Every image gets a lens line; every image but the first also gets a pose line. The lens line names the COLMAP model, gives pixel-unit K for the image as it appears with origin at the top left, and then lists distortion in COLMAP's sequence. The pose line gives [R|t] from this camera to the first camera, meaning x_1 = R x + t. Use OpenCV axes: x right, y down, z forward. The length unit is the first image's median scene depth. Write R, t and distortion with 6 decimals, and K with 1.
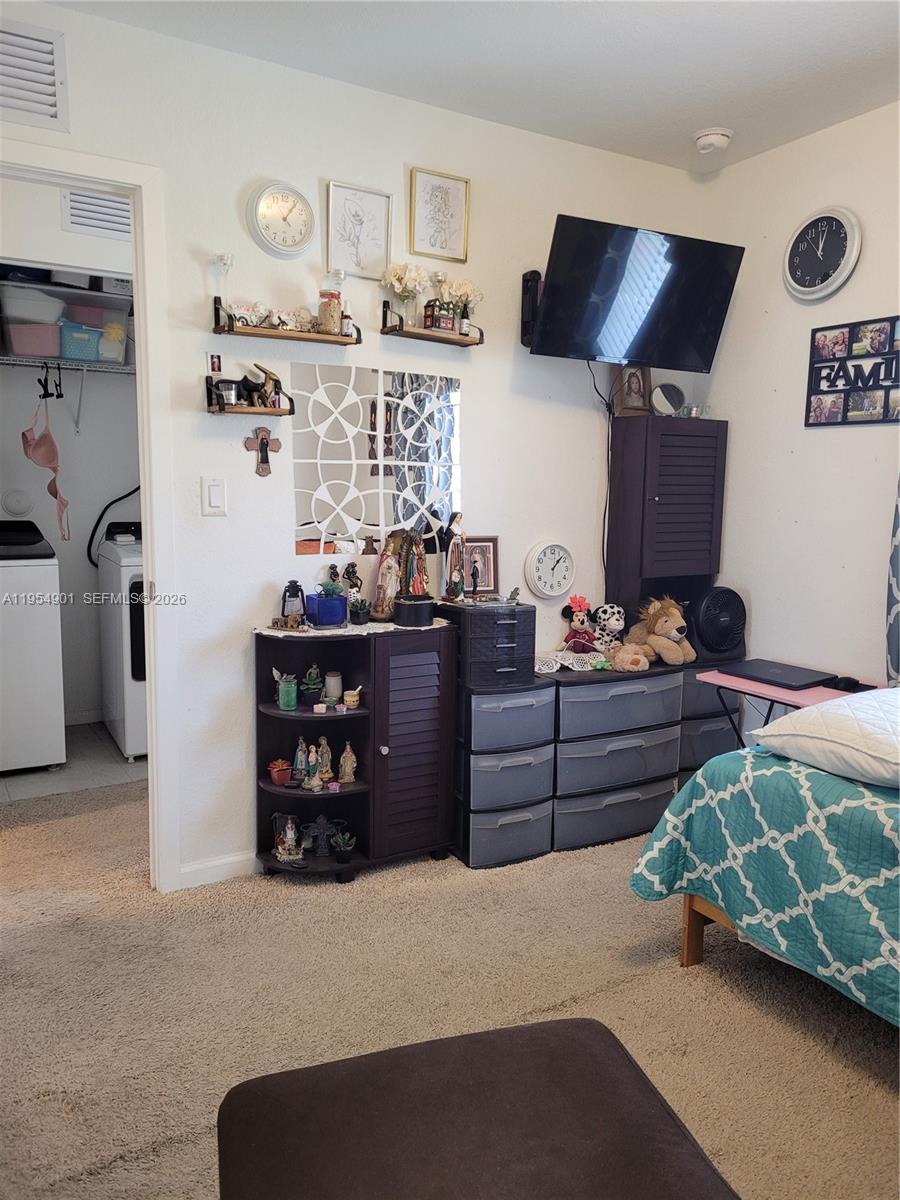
lens RADIAL K [[909.0, 0, 450.7], [0, 909.0, 599.4], [0, 0, 1]] dist [0.000373, -0.001389]
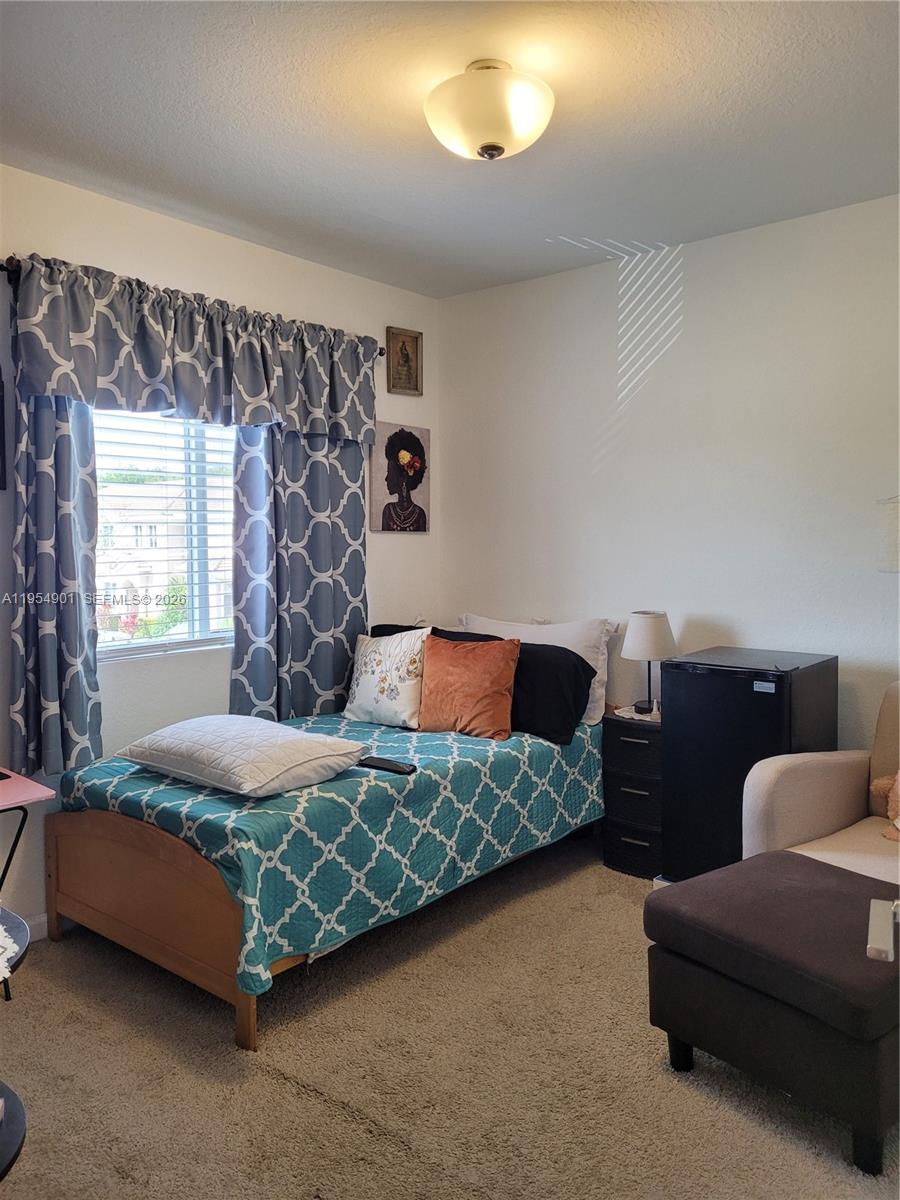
lens RADIAL K [[909.0, 0, 450.1], [0, 909.0, 597.1], [0, 0, 1]] dist [0.000373, -0.001389]
pose [[-0.339609, -0.067055, 0.938173, -0.793705], [0.129999, 0.984536, 0.117428, -0.183544], [-0.931539, 0.161841, -0.325640, 1.188428]]
